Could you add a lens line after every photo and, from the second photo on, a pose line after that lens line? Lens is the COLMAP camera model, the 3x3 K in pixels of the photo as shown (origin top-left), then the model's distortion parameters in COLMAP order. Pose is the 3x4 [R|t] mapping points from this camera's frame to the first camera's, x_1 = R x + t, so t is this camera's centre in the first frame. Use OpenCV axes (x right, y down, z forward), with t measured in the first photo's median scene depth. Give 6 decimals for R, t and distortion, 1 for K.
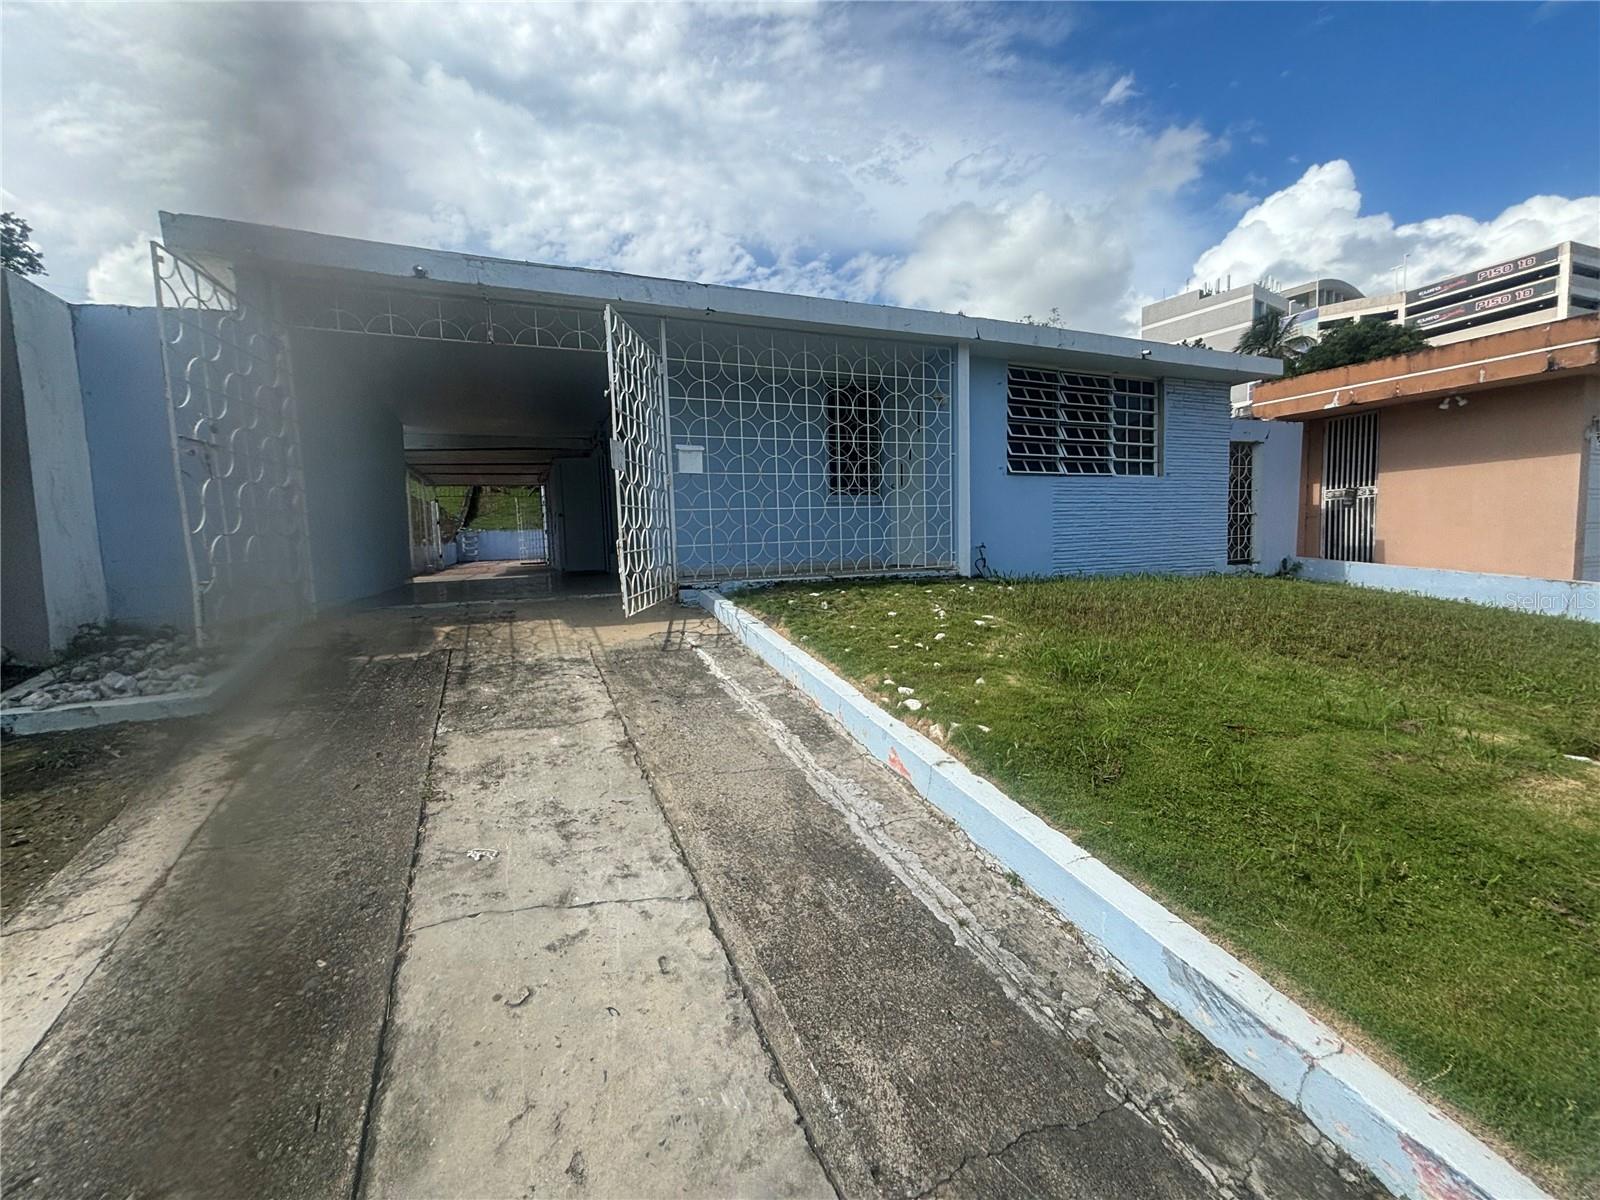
lens RADIAL K [[641.0, 0, 800.0], [0, 641.0, 600.0], [0, 0, 1]] dist [-0.001917, 0.000650]
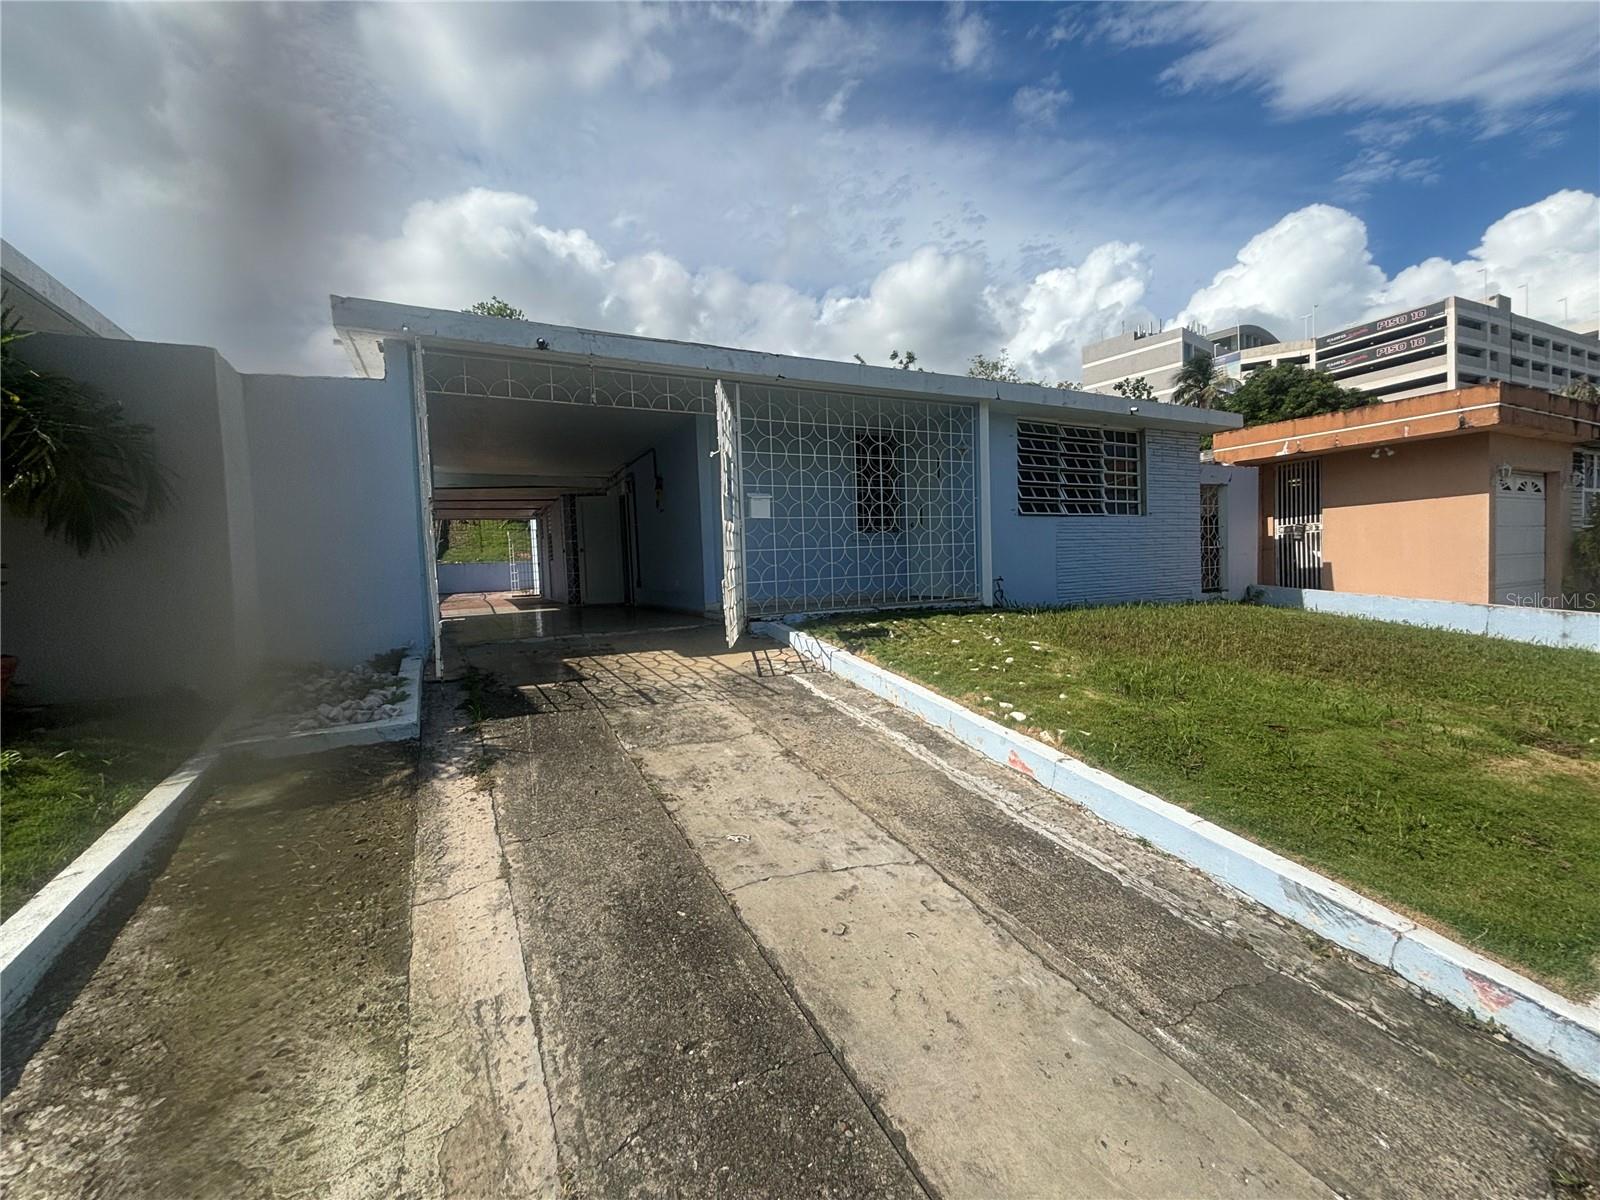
lens RADIAL K [[640.8, 0, 800.0], [0, 640.8, 600.0], [0, 0, 1]] dist [-0.000597, -0.000112]
pose [[0.997541, -0.010385, 0.069305, -0.381615], [0.013389, 0.998984, -0.043026, -0.012314], [-0.068787, 0.043848, 0.996667, -0.239406]]
